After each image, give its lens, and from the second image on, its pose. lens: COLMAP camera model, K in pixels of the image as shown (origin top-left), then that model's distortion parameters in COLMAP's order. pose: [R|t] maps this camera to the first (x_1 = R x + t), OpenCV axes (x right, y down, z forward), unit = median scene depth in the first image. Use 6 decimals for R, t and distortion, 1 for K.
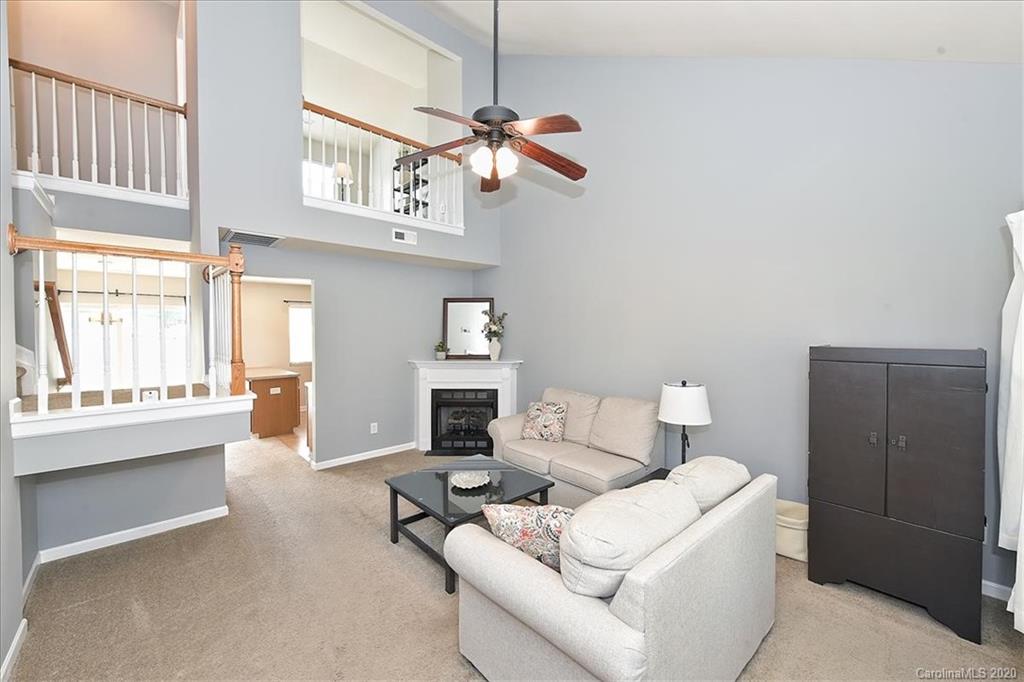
lens RADIAL K [[404.4, 0, 512.1], [0, 404.4, 336.6], [0, 0, 1]] dist [-0.000522, -0.000728]
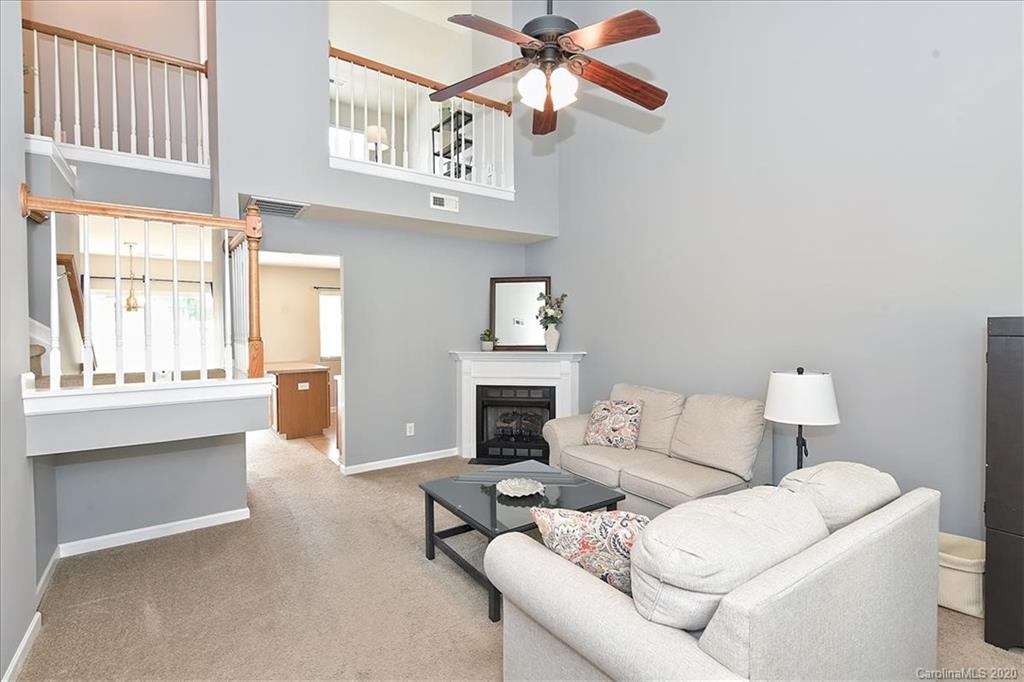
lens RADIAL K [[479.6, 0, 512.3], [0, 479.6, 336.8], [0, 0, 1]] dist [0.000211, -0.000308]
pose [[0.991571, -0.000186, -0.129561, 0.006999], [0.000497, 0.999997, 0.002370, 0.048792], [0.129560, -0.002414, 0.991569, 0.038561]]
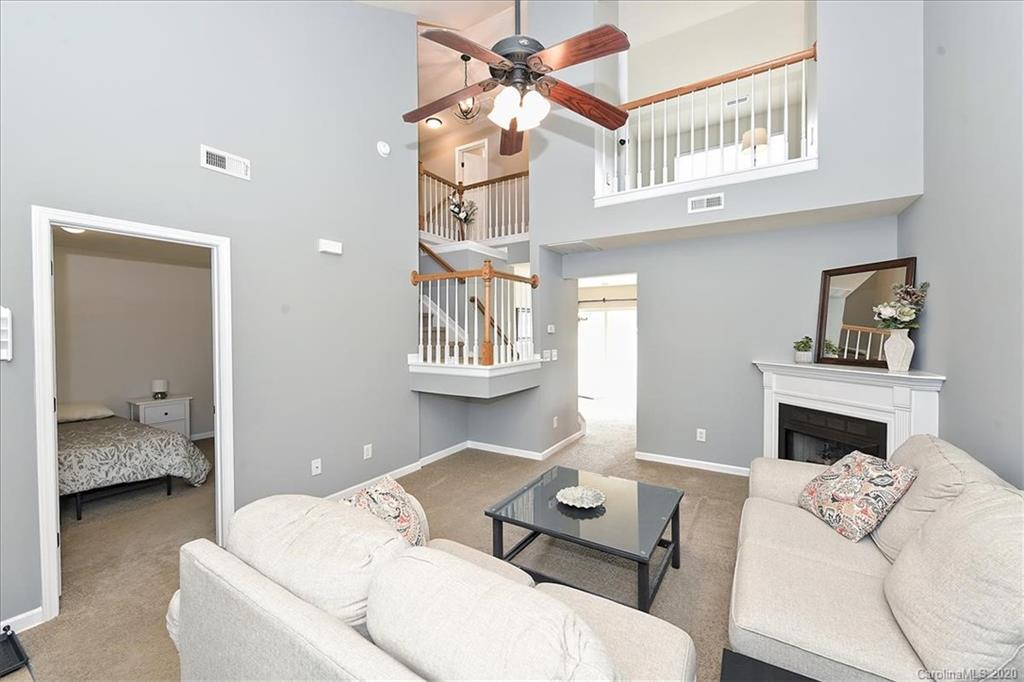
lens RADIAL K [[404.4, 0, 512.1], [0, 404.4, 336.6], [0, 0, 1]] dist [-0.000522, -0.000728]
pose [[0.257762, 0.012166, -0.966132, 0.660191], [-0.015205, 0.999848, 0.008533, 0.027493], [0.966089, 0.012491, 0.257908, 0.667480]]
